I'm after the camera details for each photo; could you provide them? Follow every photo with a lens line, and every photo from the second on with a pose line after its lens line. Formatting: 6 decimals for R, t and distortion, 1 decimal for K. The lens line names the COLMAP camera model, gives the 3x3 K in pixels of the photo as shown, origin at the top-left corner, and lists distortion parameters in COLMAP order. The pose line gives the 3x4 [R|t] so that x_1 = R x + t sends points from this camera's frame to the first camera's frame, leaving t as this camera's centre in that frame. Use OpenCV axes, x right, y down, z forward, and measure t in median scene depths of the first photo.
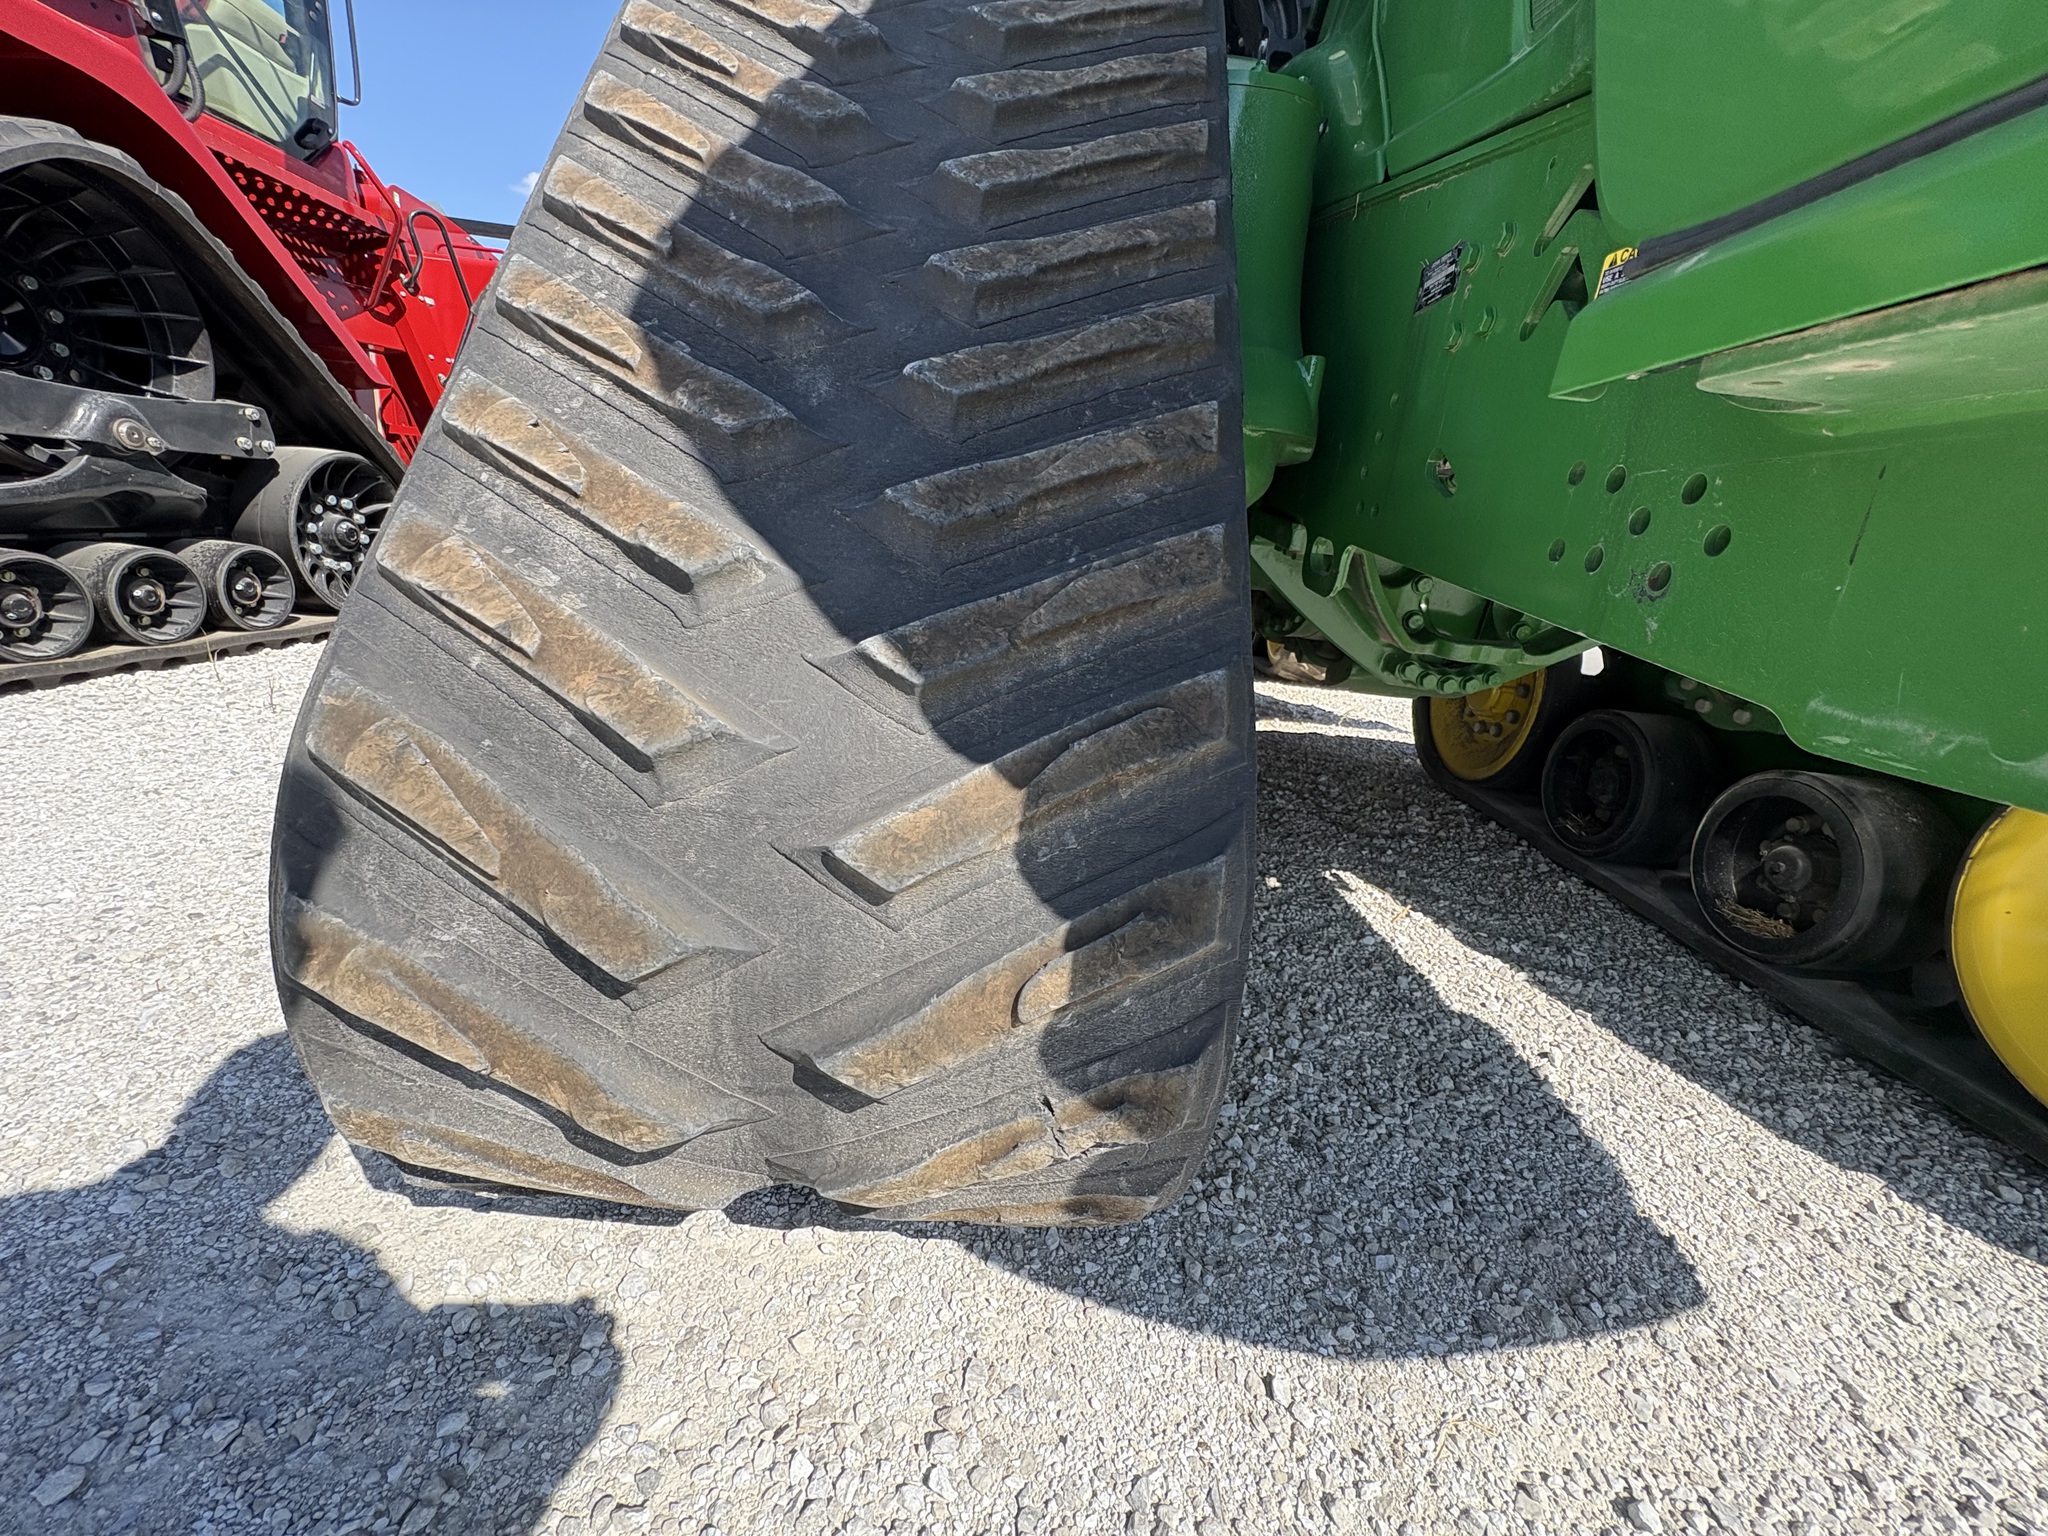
lens RADIAL K [[840.7, 0, 1025.0], [0, 840.7, 726.5], [0, 0, 1]] dist [0.000947, 0.000184]
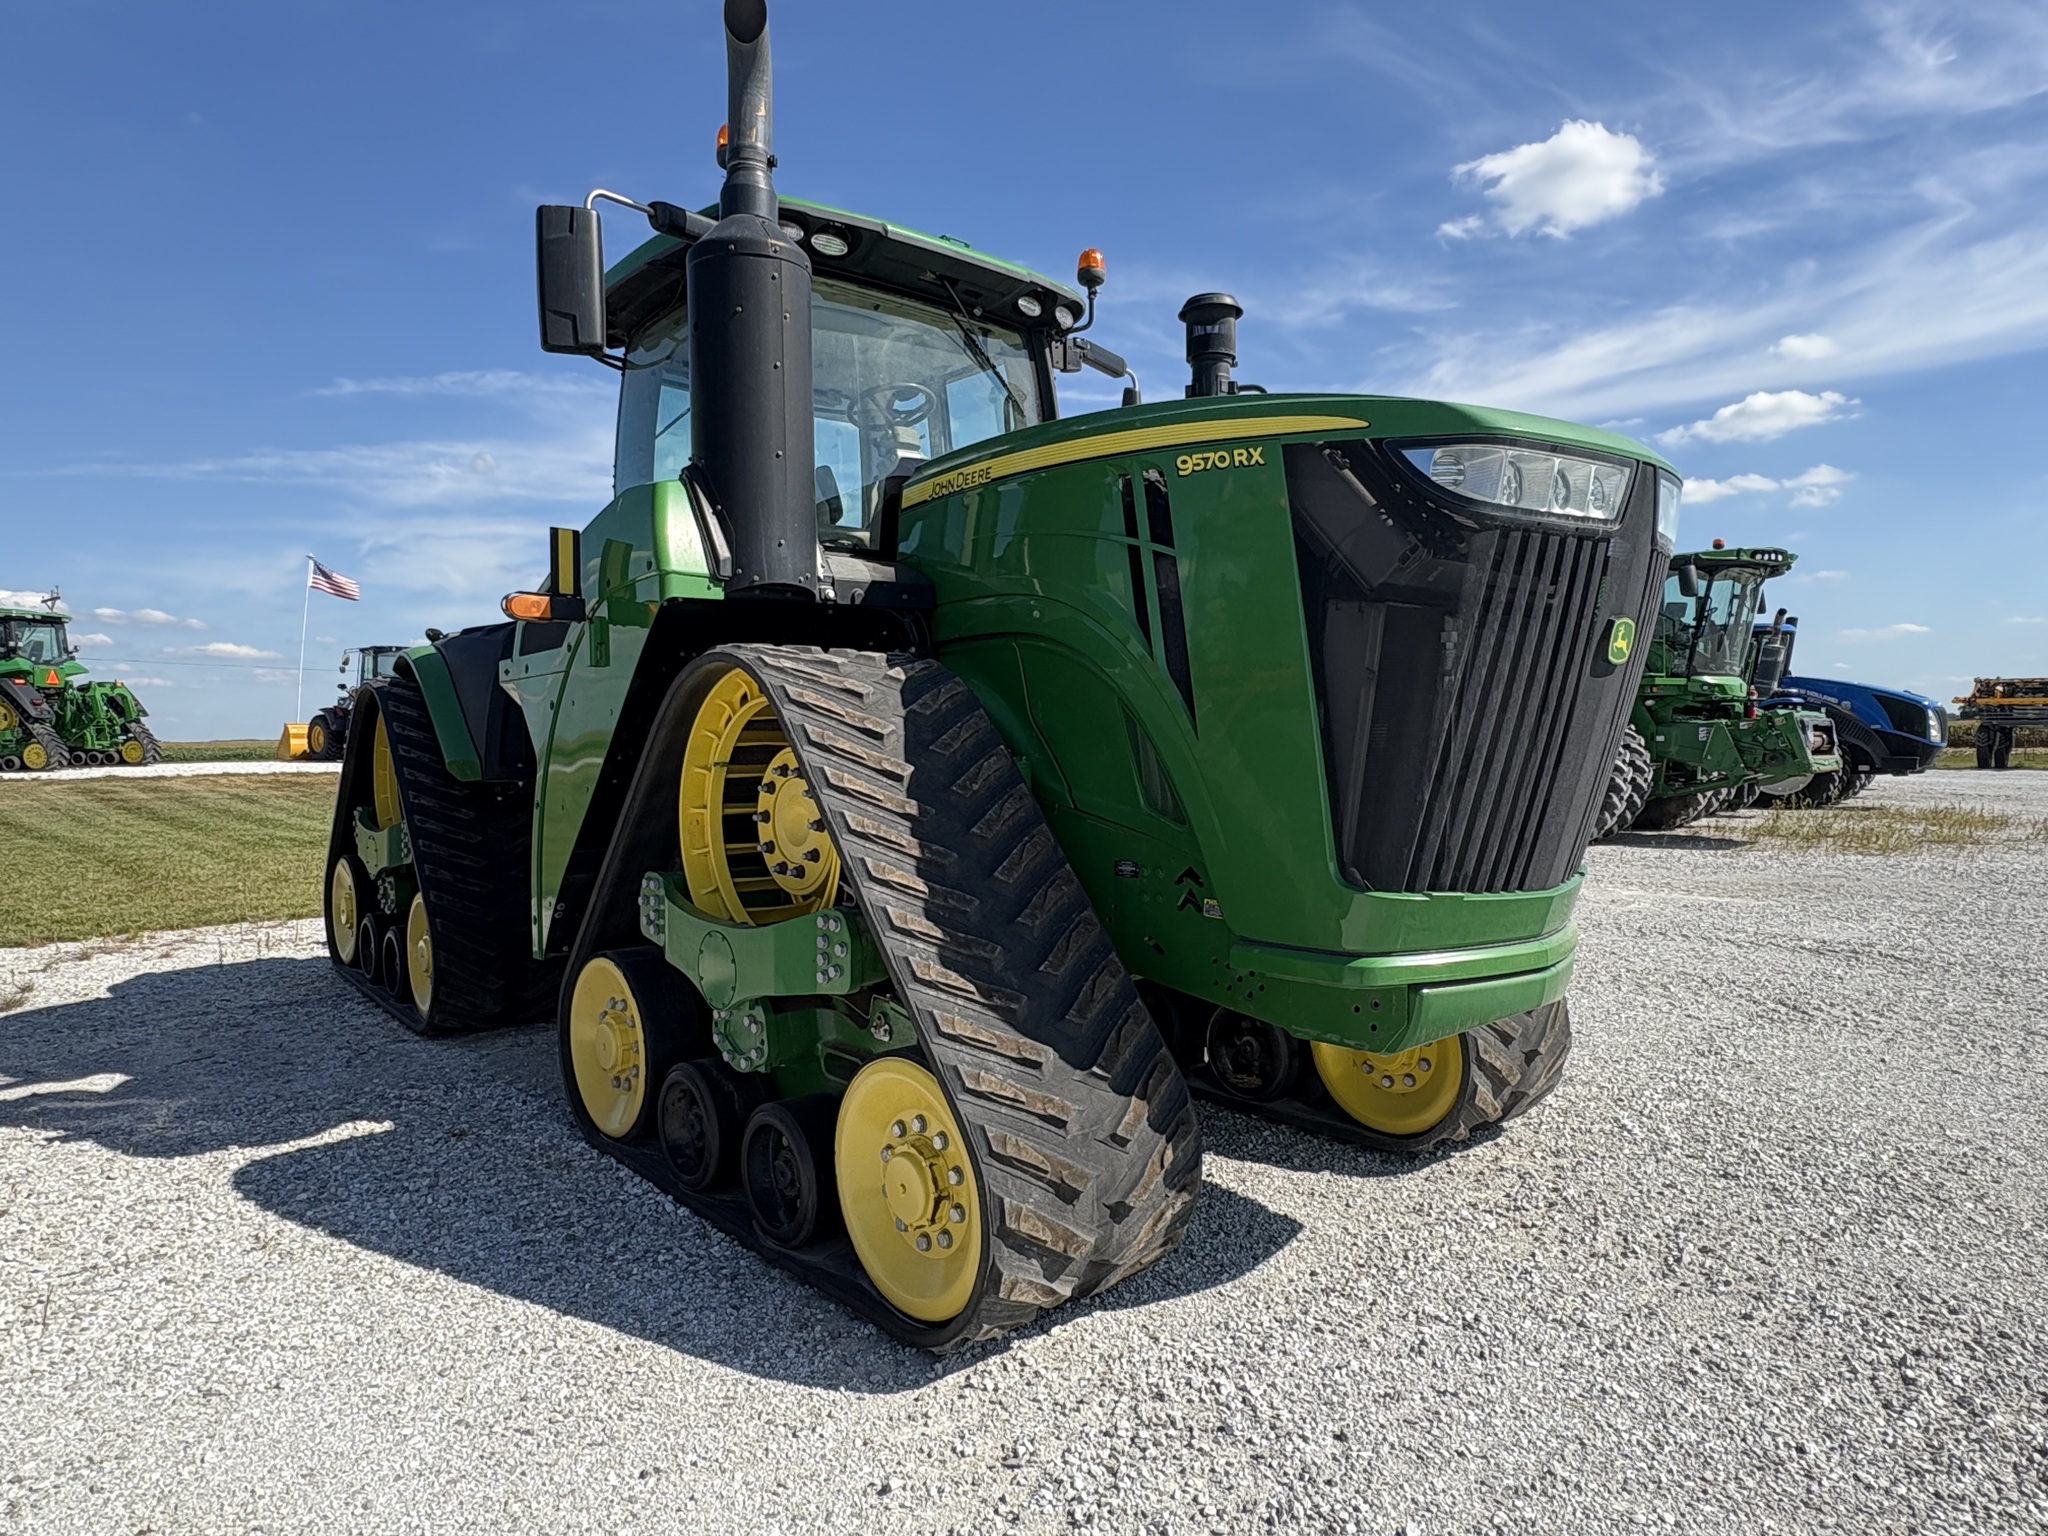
lens RADIAL K [[920.9, 0, 1020.8], [0, 920.9, 767.4], [0, 0, 1]] dist [-0.000596, 0.000506]
pose [[0.810133, -0.090144, 0.579274, -1.654169], [0.238448, 0.953348, -0.185121, -0.431300], [-0.535562, 0.288099, 0.793834, -1.413597]]
